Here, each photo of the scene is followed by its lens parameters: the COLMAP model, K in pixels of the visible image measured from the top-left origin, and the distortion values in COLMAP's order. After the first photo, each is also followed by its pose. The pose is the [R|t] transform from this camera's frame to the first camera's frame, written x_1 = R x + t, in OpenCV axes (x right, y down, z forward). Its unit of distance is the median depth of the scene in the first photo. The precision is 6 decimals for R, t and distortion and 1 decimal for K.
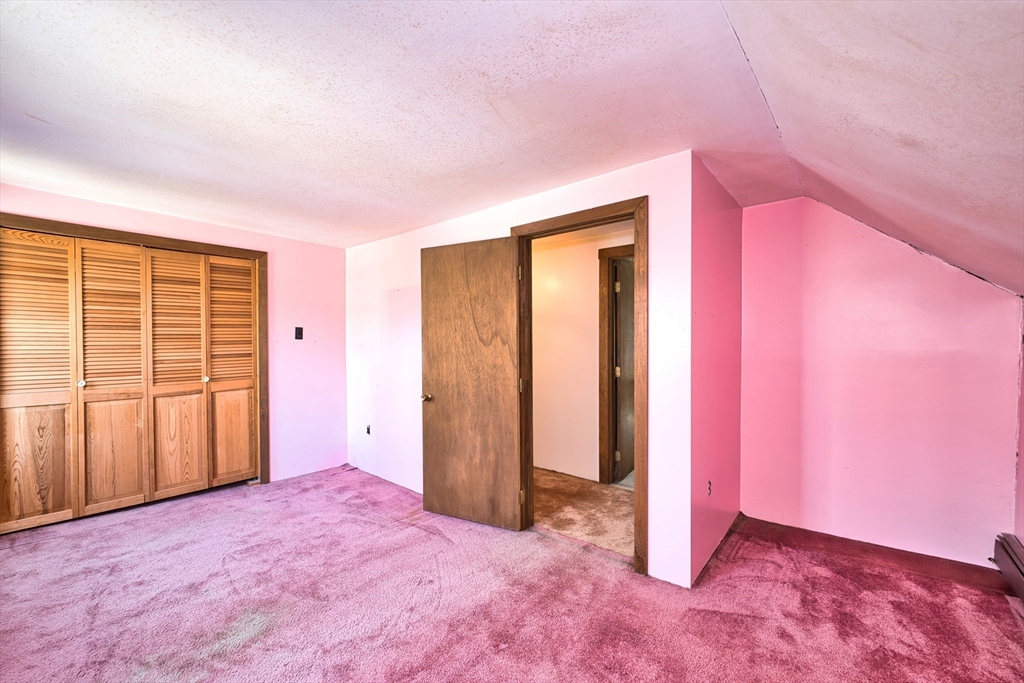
lens RADIAL K [[422.2, 0, 516.7], [0, 422.2, 341.7], [0, 0, 1]] dist [-0.004185, 0.000547]
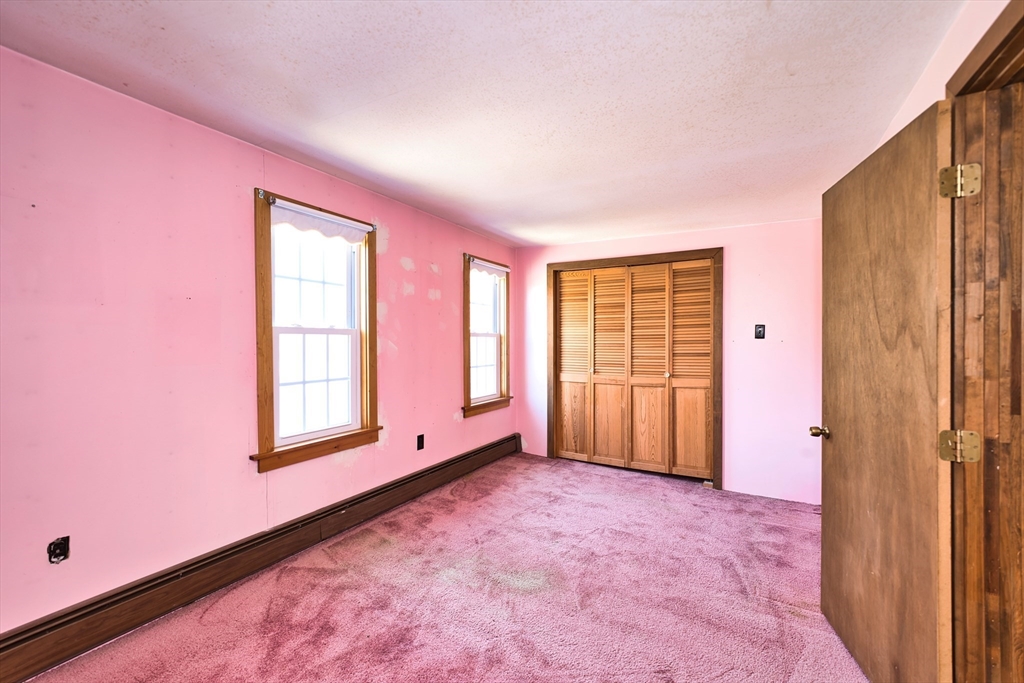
lens RADIAL K [[422.2, 0, 515.9], [0, 422.2, 342.8], [0, 0, 1]] dist [-0.004185, 0.000547]
pose [[0.182917, 0.006264, -0.983108, 0.307999], [-0.003375, 0.999978, 0.005744, -0.001021], [0.983123, 0.002267, 0.182934, 0.437033]]
